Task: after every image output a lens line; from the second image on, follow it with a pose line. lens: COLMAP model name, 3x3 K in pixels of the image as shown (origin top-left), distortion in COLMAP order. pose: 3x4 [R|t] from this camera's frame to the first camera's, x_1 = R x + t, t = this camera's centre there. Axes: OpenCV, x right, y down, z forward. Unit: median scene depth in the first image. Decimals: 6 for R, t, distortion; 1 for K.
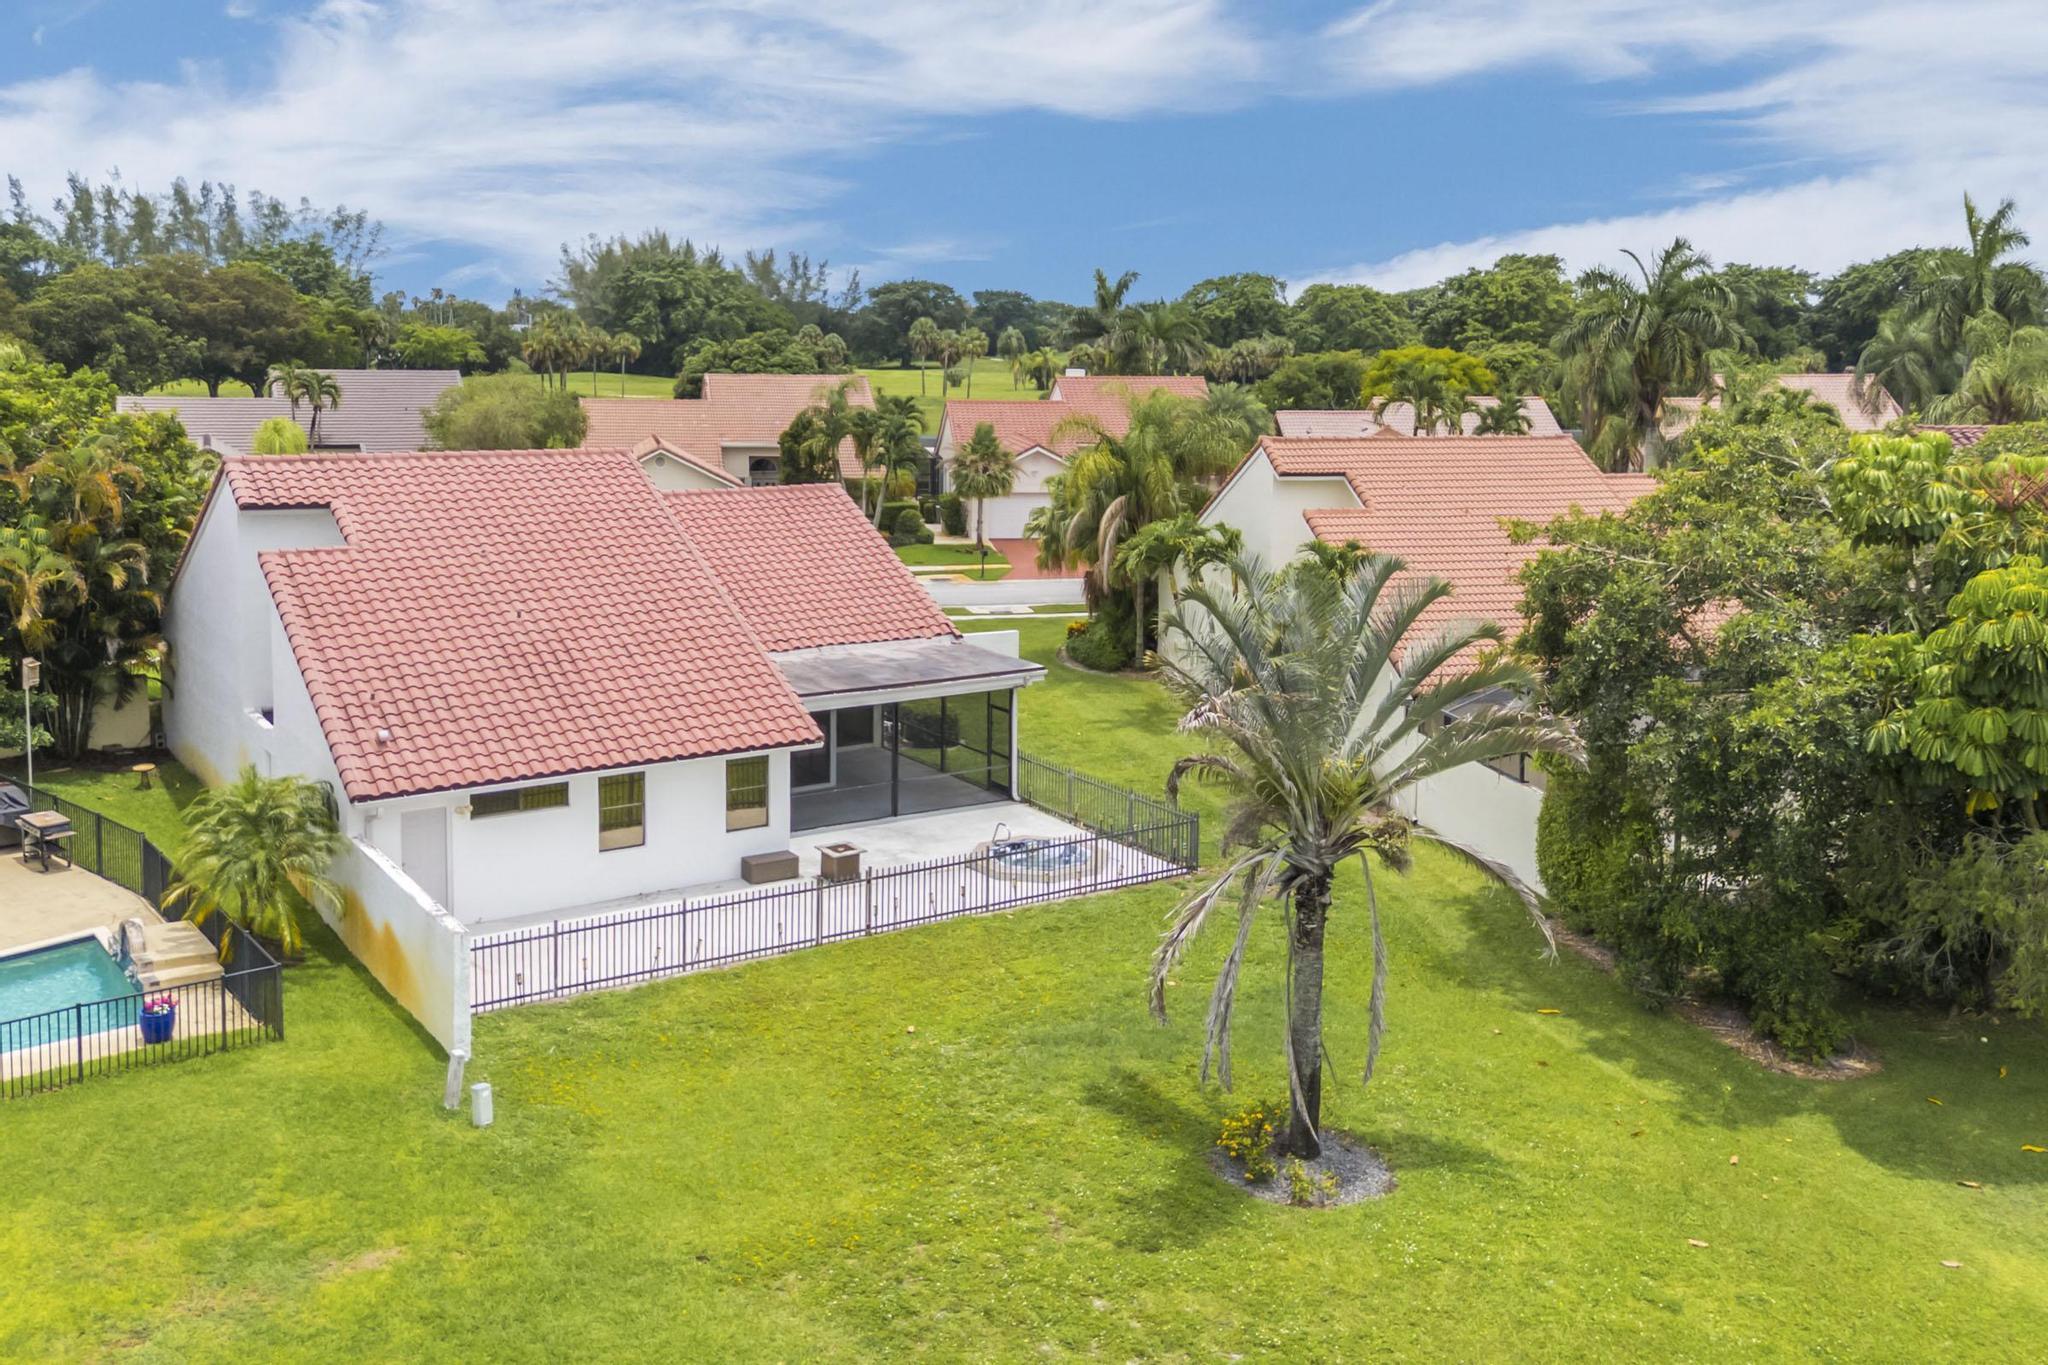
lens RADIAL K [[1817.7, 0, 1015.8], [0, 1817.7, 564.4], [0, 0, 1]] dist [0.070000, 0.017252]
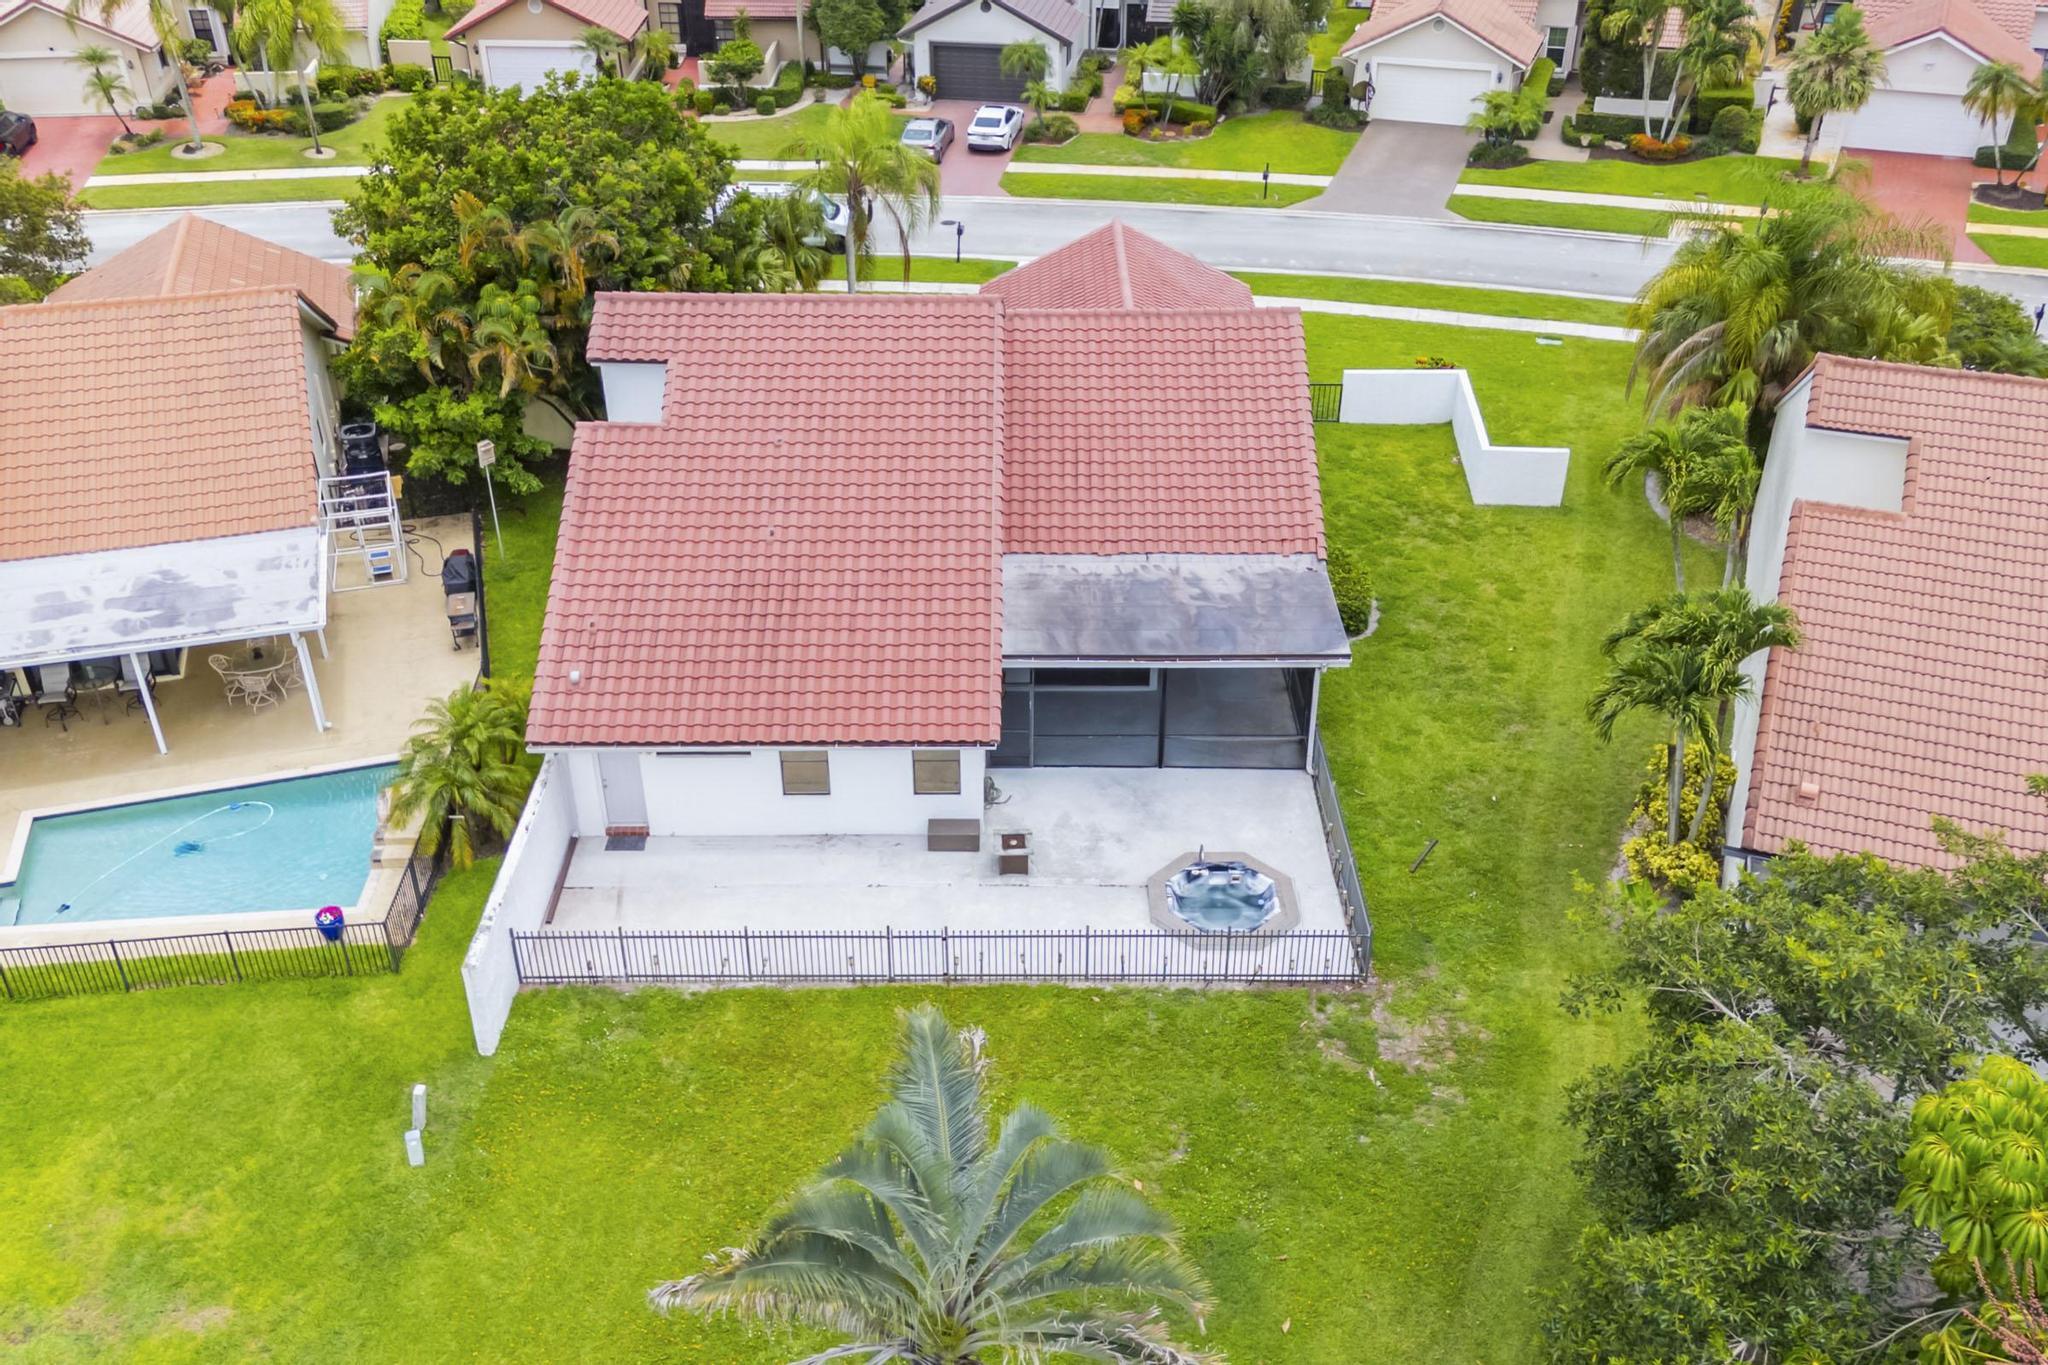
lens RADIAL K [[1761.0, 0, 1024.1], [0, 1761.0, 692.7], [0, 0, 1]] dist [0.081541, -0.001113]
pose [[0.837494, 0.281050, -0.468631, 0.281070], [-0.057157, 0.897947, 0.436376, -0.280432], [0.543449, -0.338677, 0.768089, 0.255535]]
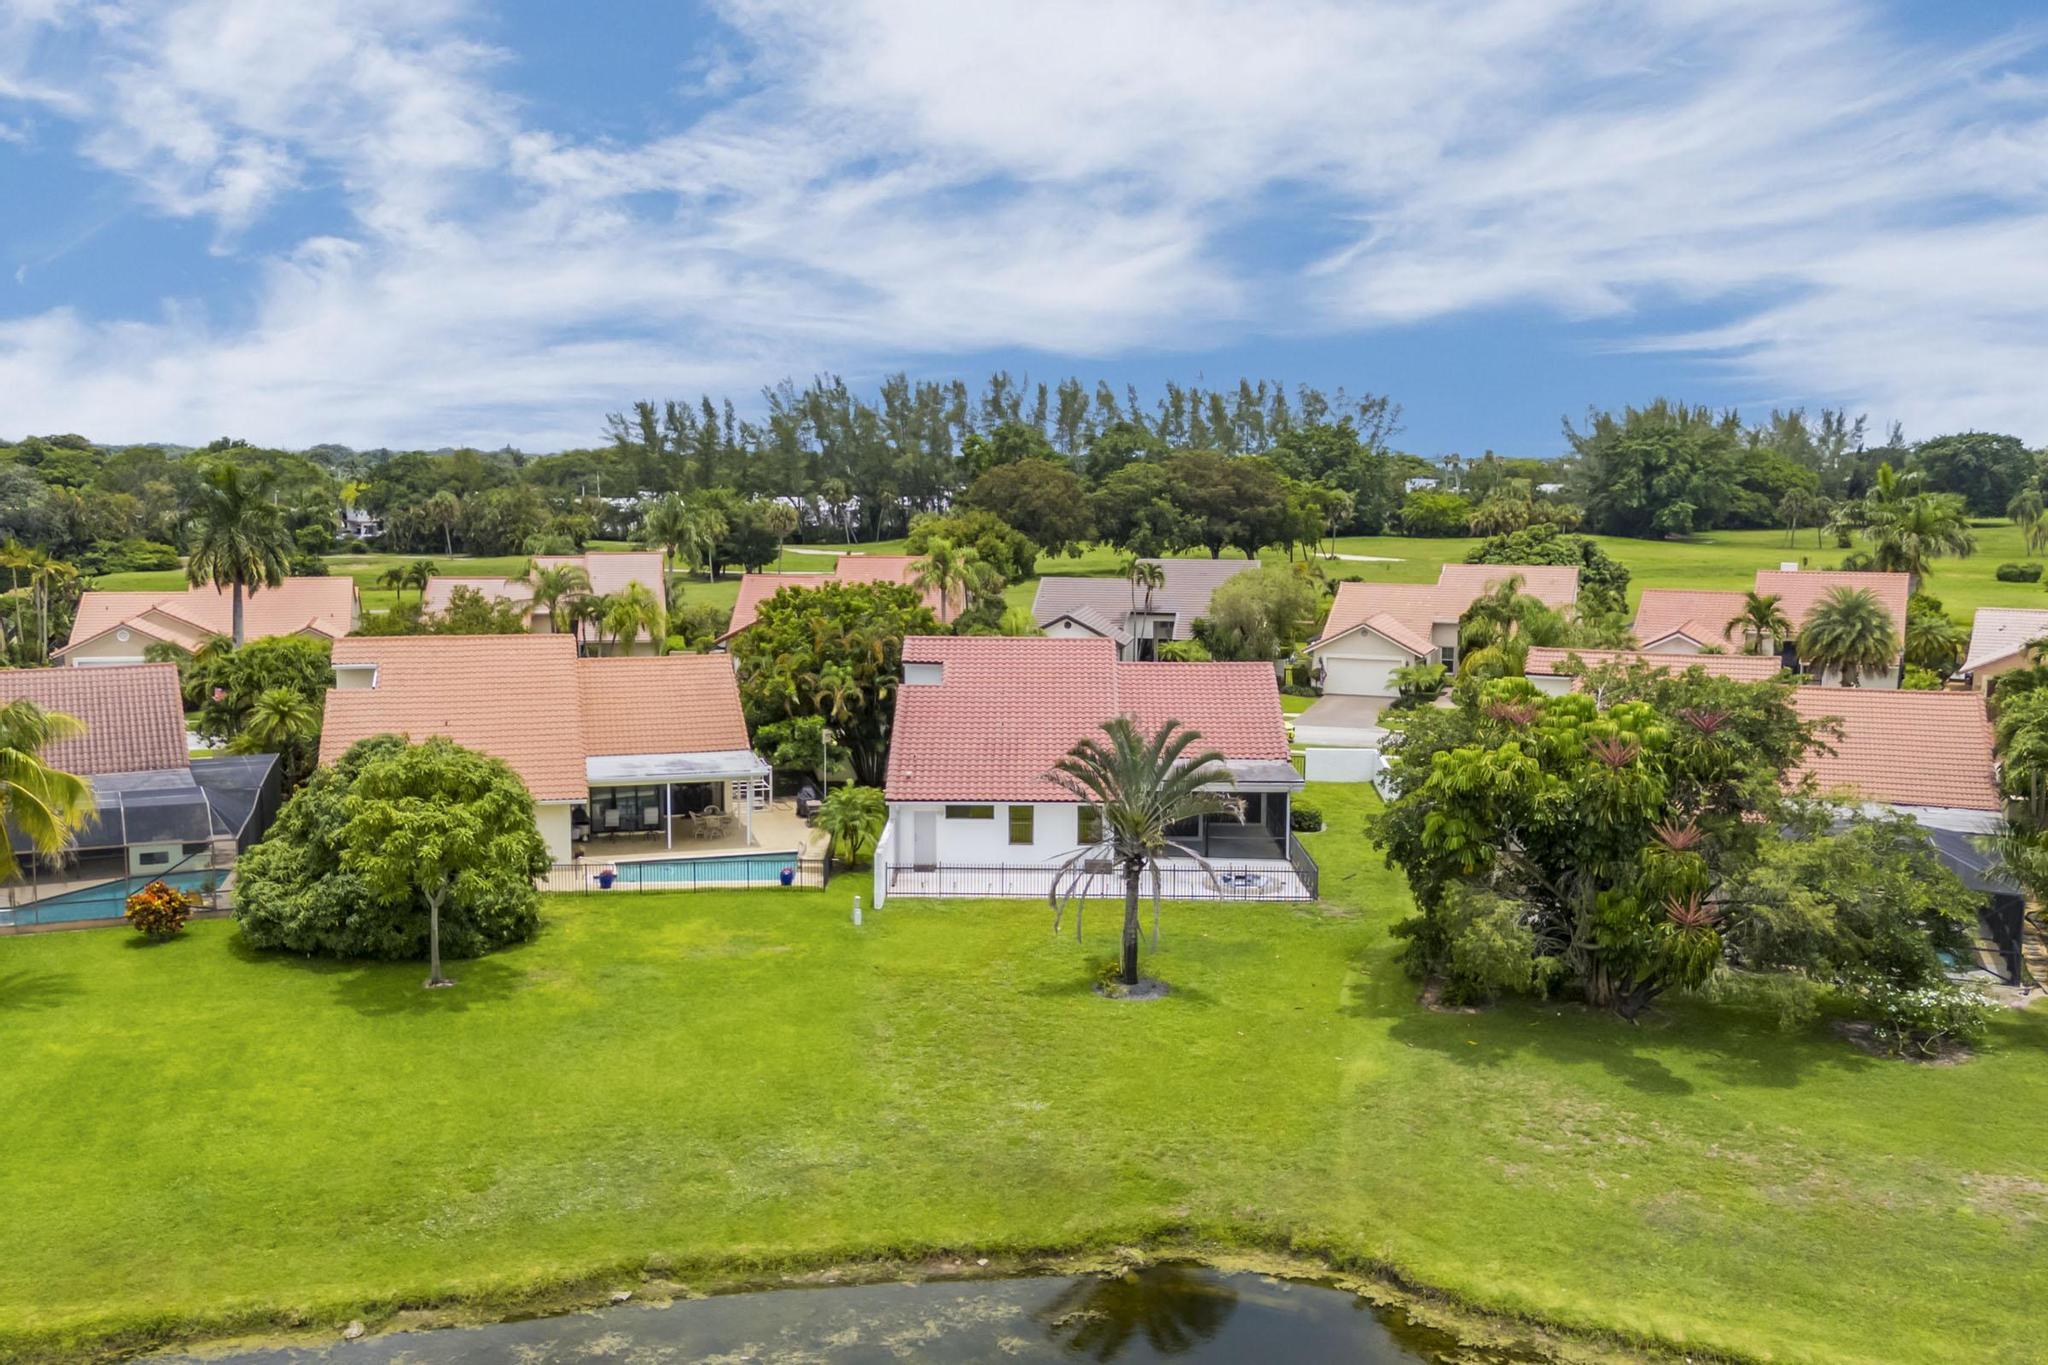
lens RADIAL K [[1761.0, 0, 1024.1], [0, 1761.0, 692.7], [0, 0, 1]] dist [0.081541, -0.001113]
pose [[0.832404, 0.061069, -0.550794, 0.677033], [-0.064734, 0.997820, 0.012802, -0.028157], [0.550376, 0.024999, 0.834543, -0.486226]]
